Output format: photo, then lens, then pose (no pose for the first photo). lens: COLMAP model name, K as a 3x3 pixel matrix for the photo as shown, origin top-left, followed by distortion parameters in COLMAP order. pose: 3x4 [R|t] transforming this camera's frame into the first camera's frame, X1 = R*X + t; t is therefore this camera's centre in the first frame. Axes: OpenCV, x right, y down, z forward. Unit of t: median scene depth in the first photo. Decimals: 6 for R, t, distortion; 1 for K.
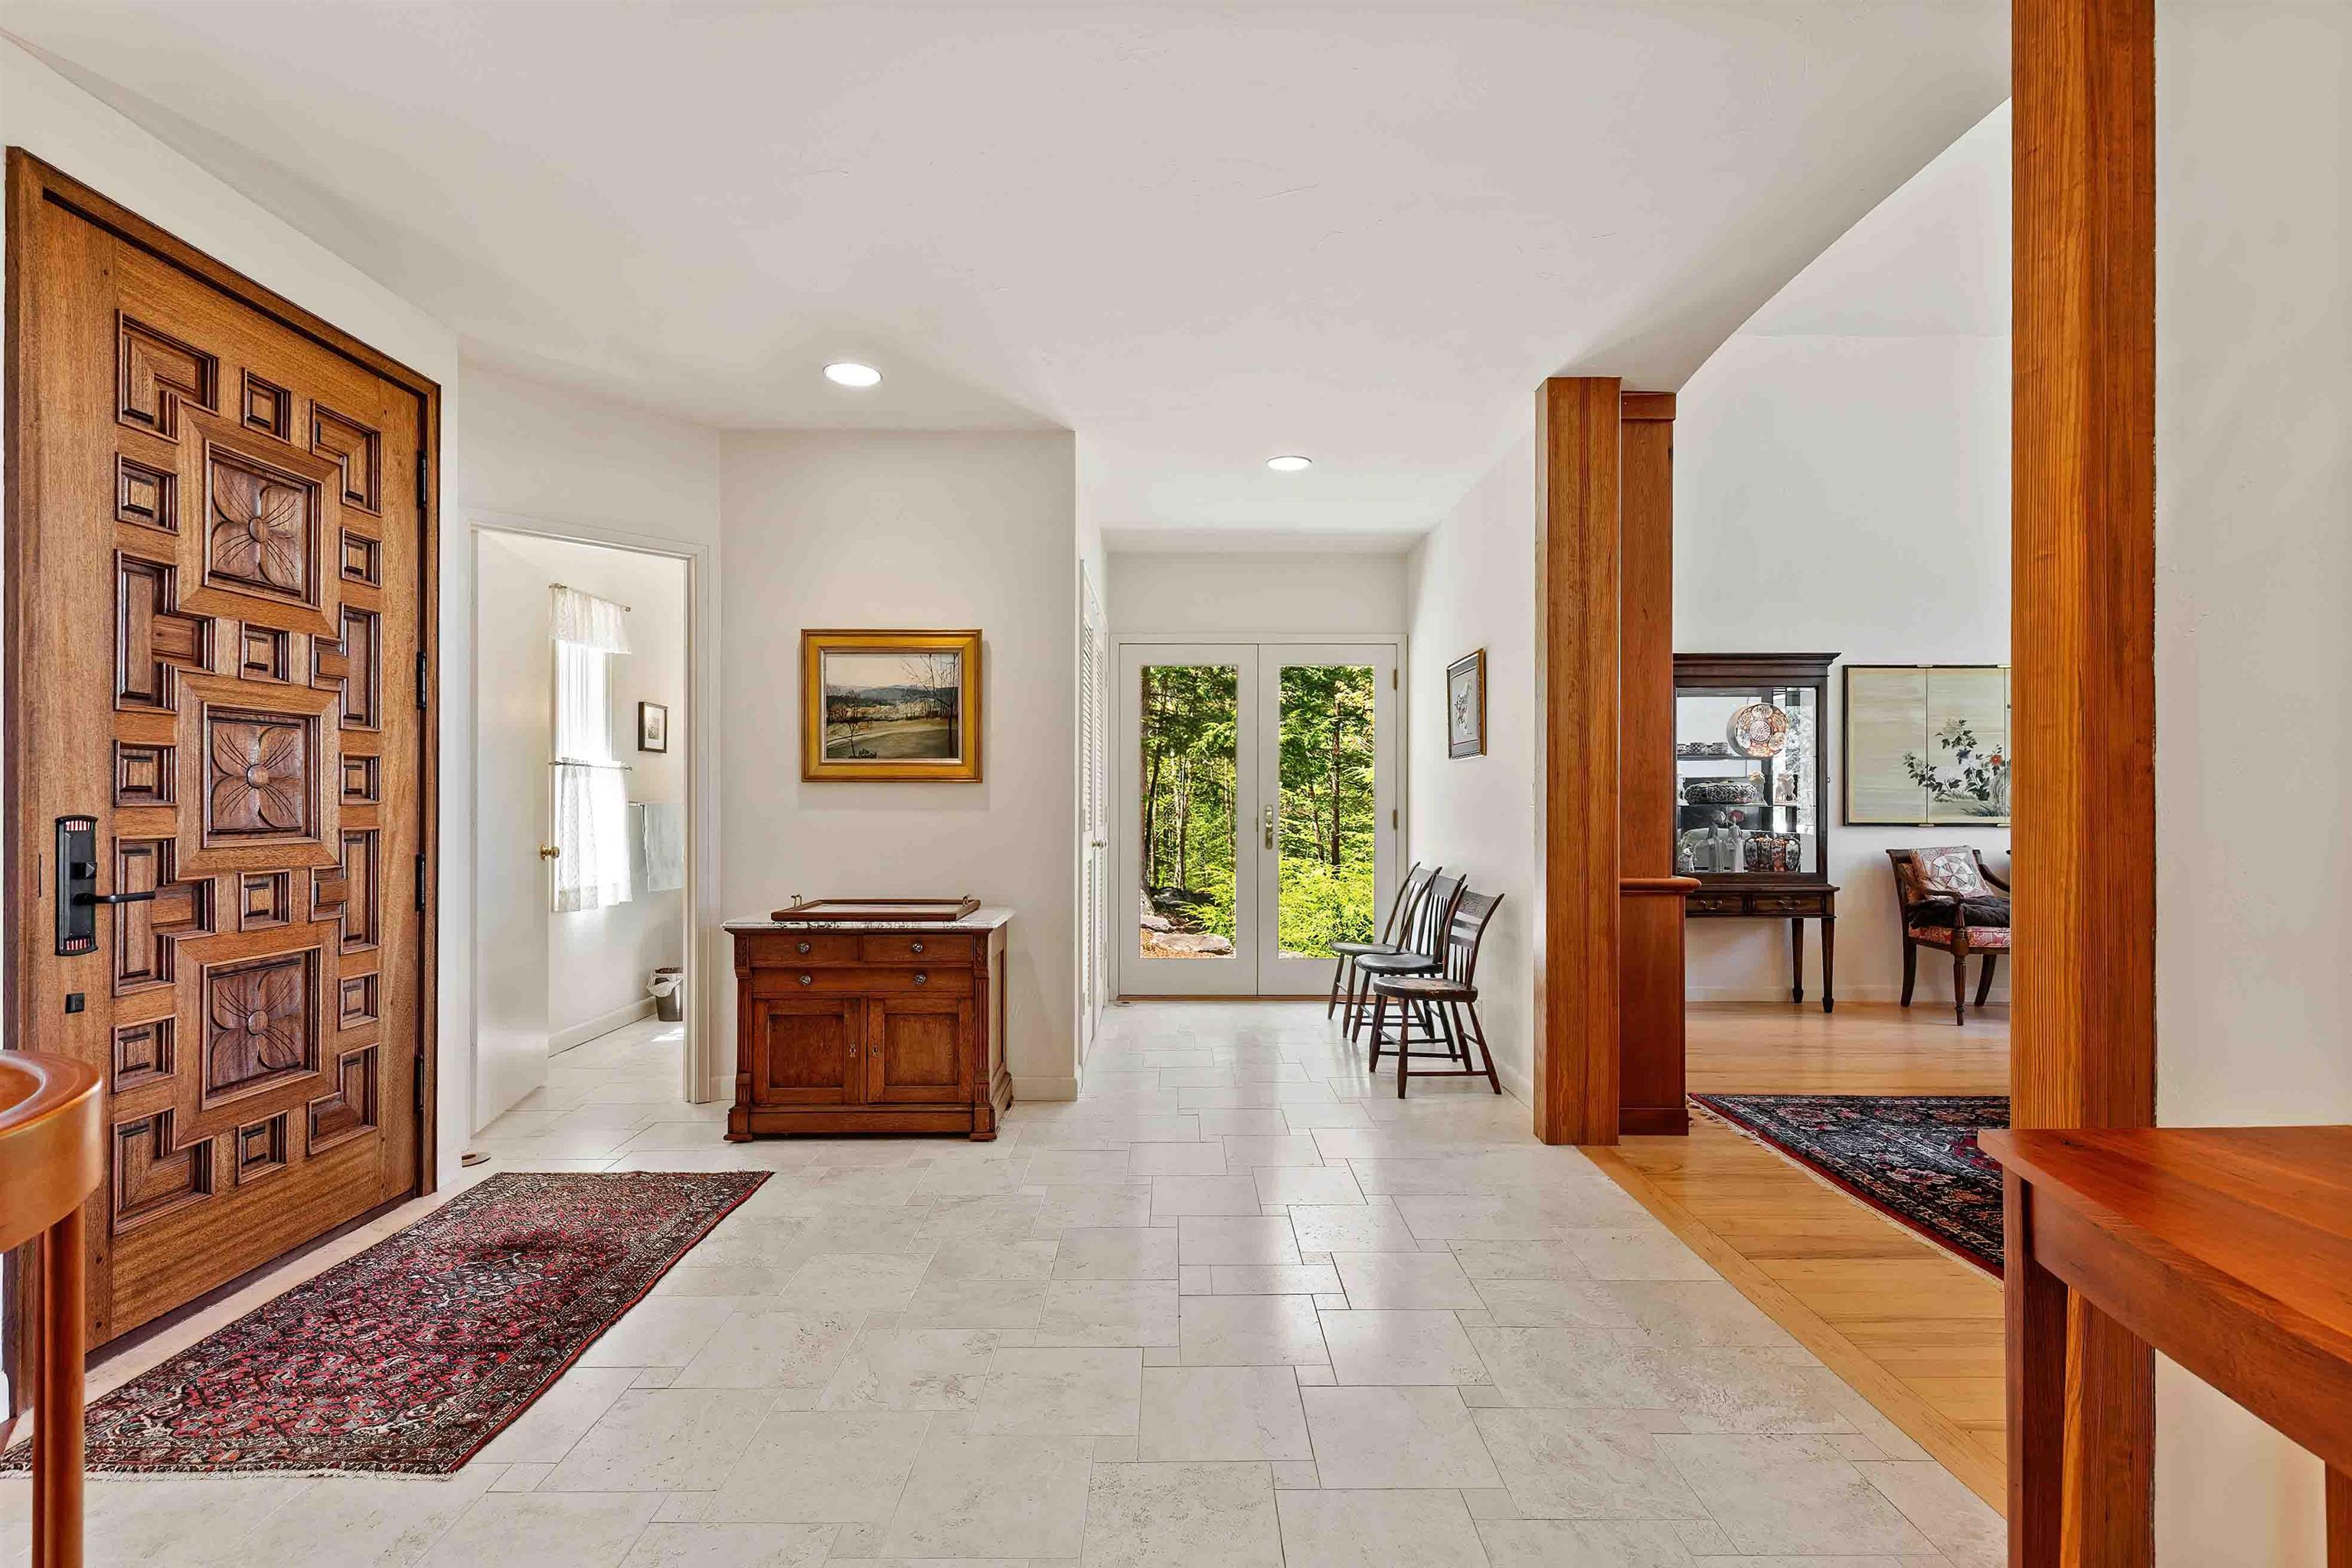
lens RADIAL K [[1030.4, 0, 1152.8], [0, 1030.4, 795.3], [0, 0, 1]] dist [0.004084, -0.000945]
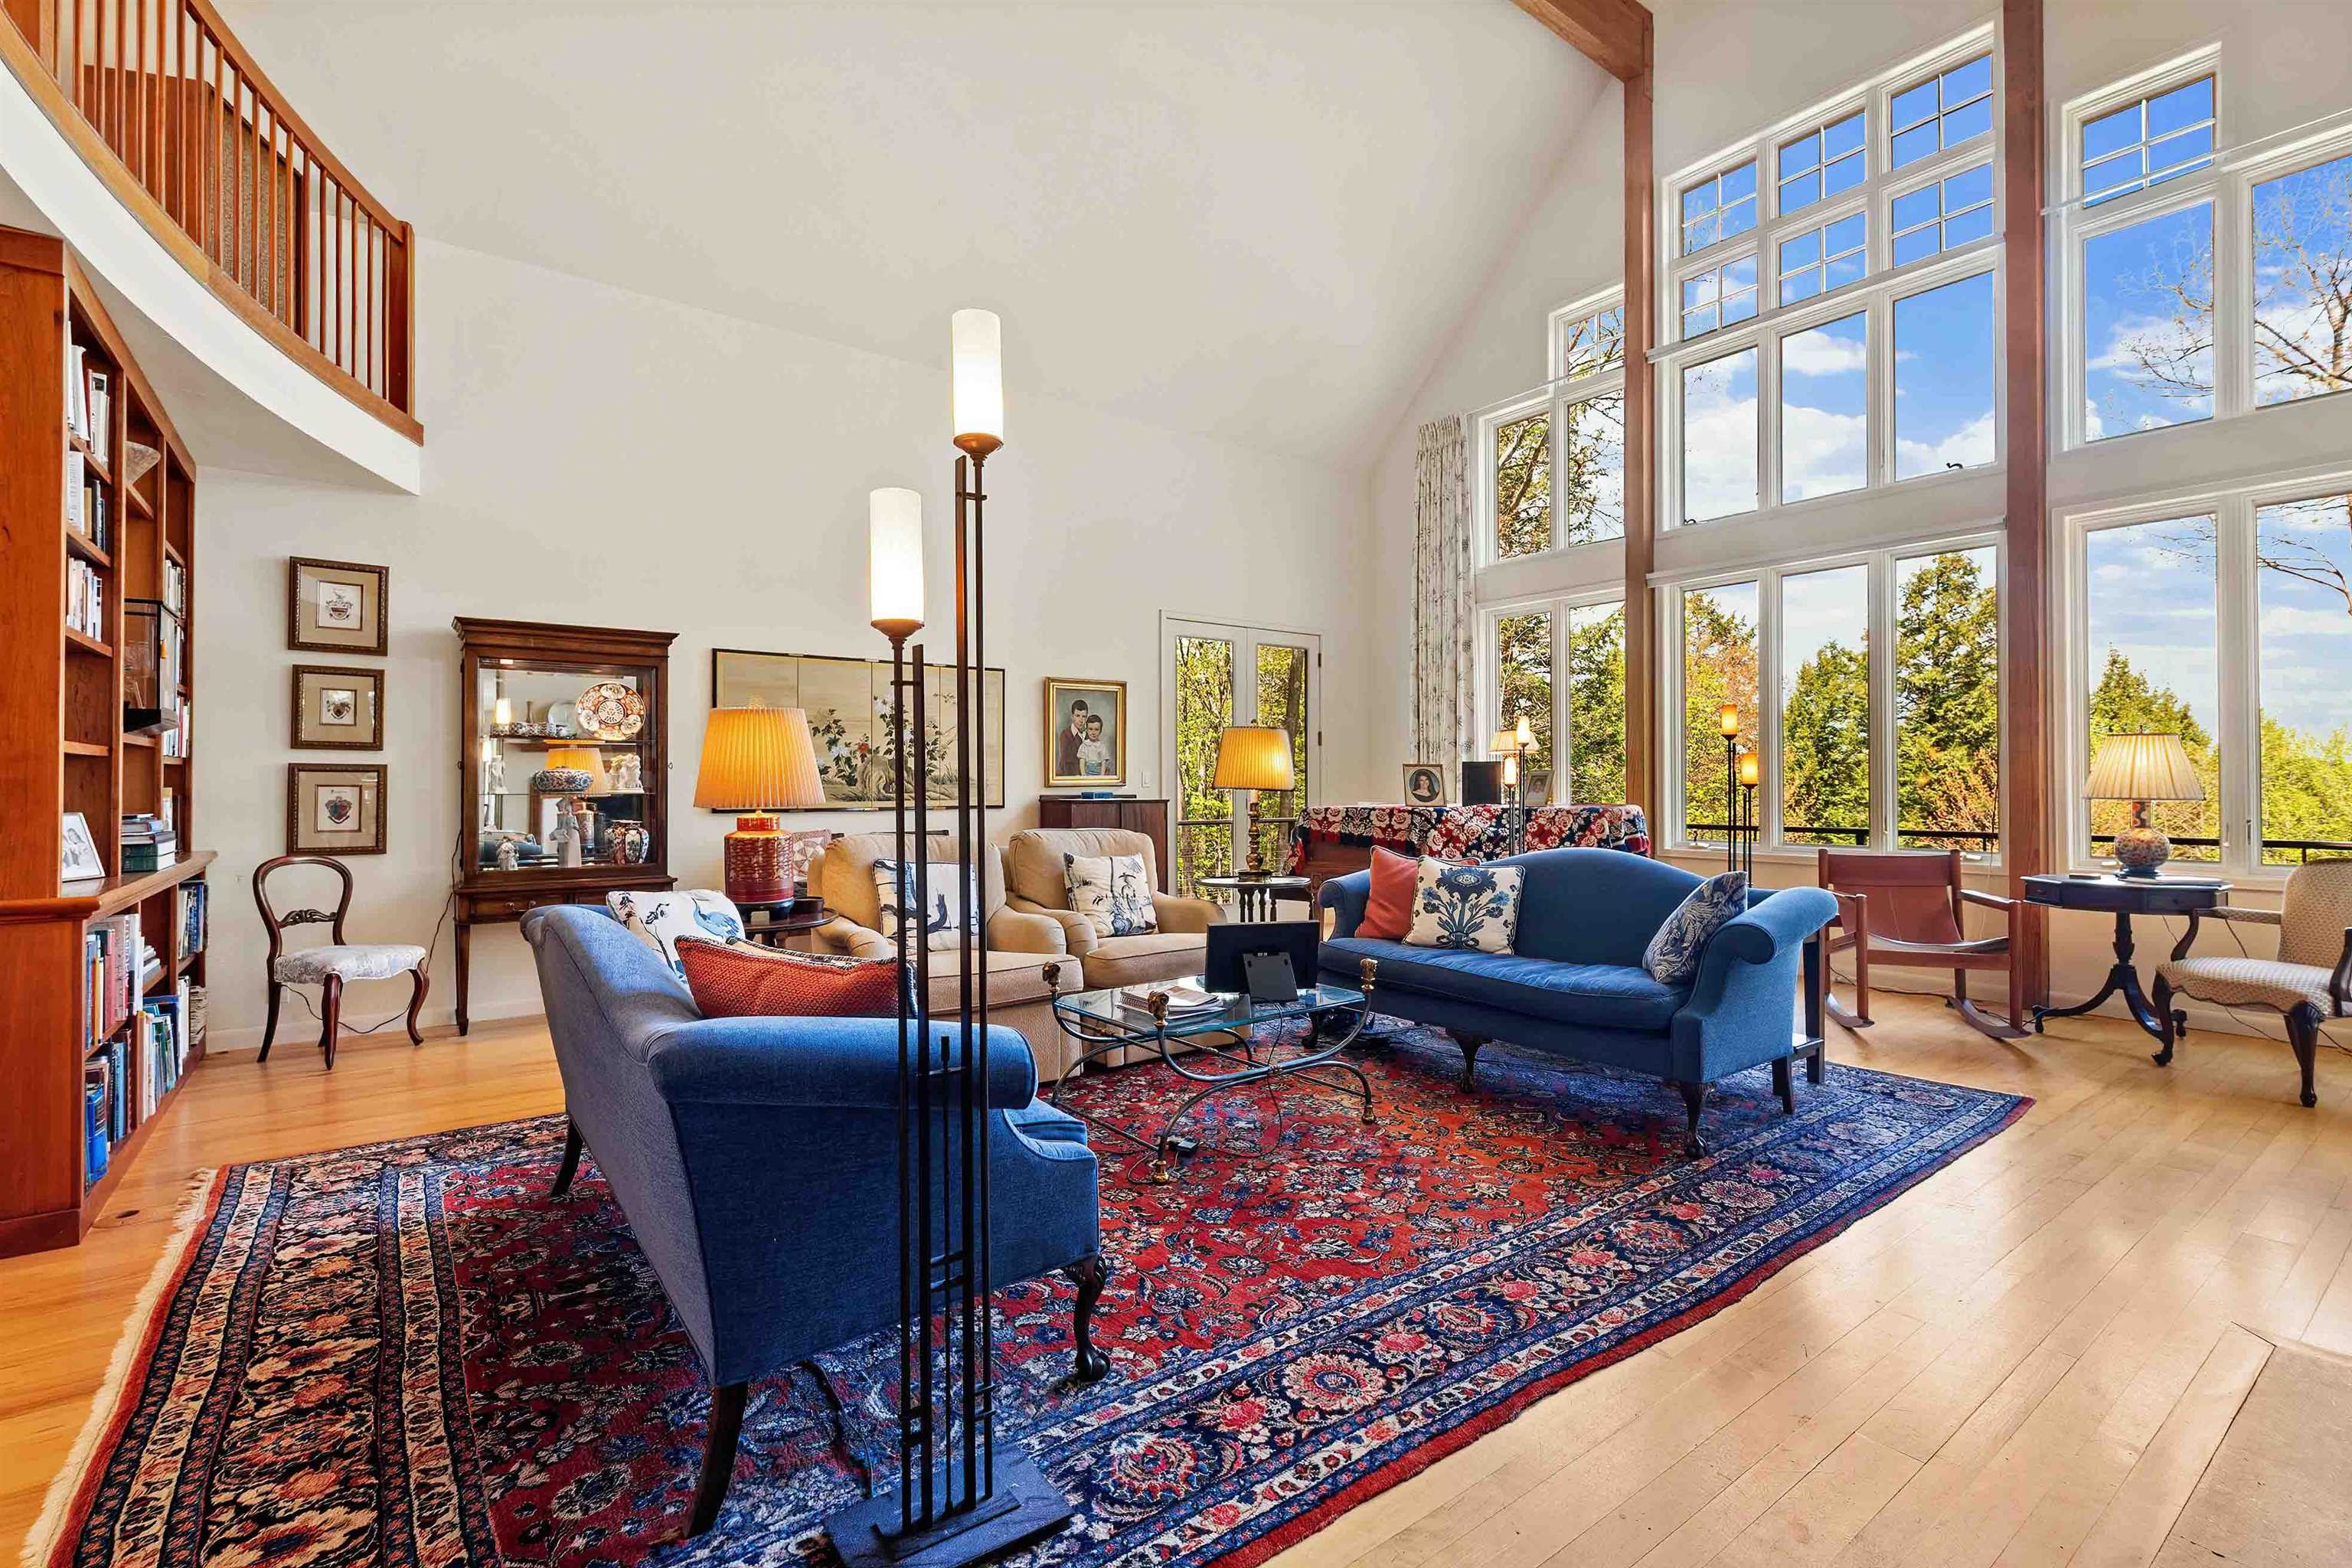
lens RADIAL K [[1030.4, 0, 1175.9], [0, 1030.4, 780.0], [0, 0, 1]] dist [0.004084, -0.000945]
pose [[0.795777, -0.001152, 0.605589, 0.601192], [0.000729, 0.999999, 0.000945, -0.003058], [-0.605590, -0.000310, 0.795777, -0.055209]]
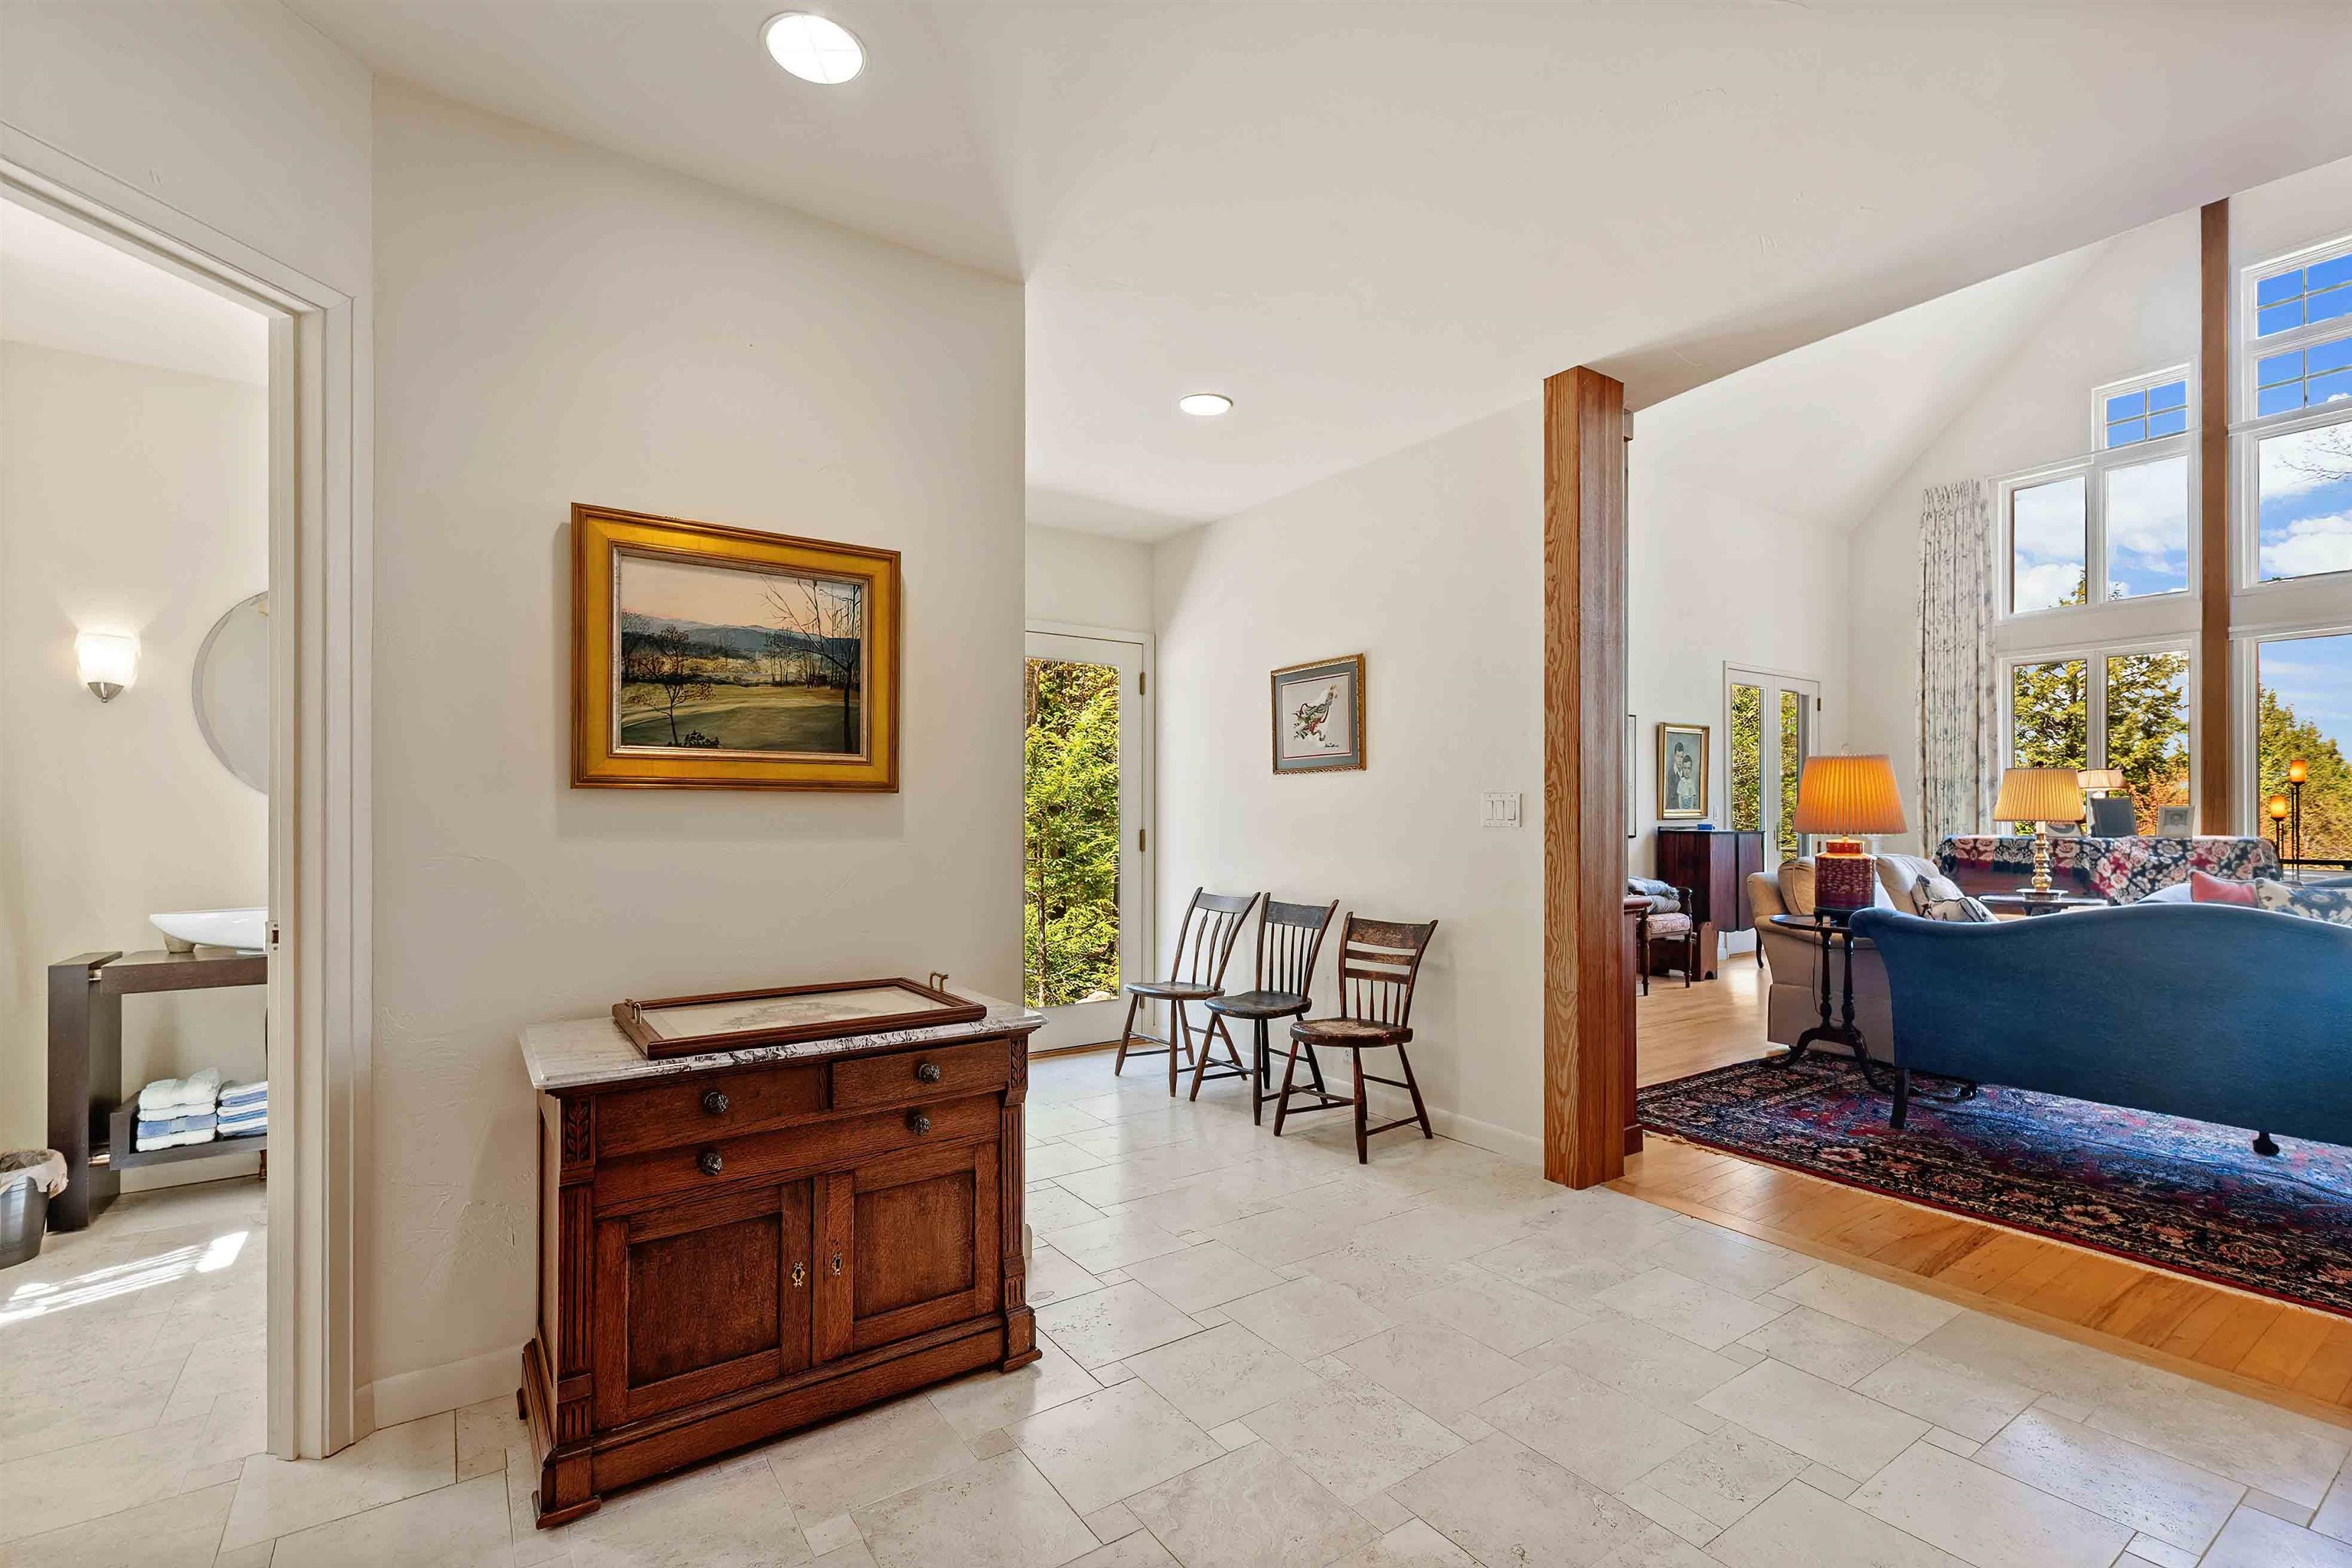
lens RADIAL K [[1030.4, 0, 1119.3], [0, 1030.4, 816.0], [0, 0, 1]] dist [0.004084, -0.000945]
pose [[0.823690, -0.000118, 0.567041, -0.413372], [-0.001585, 0.999996, 0.002510, -0.000016], [-0.567039, -0.002966, 0.823686, 0.399317]]
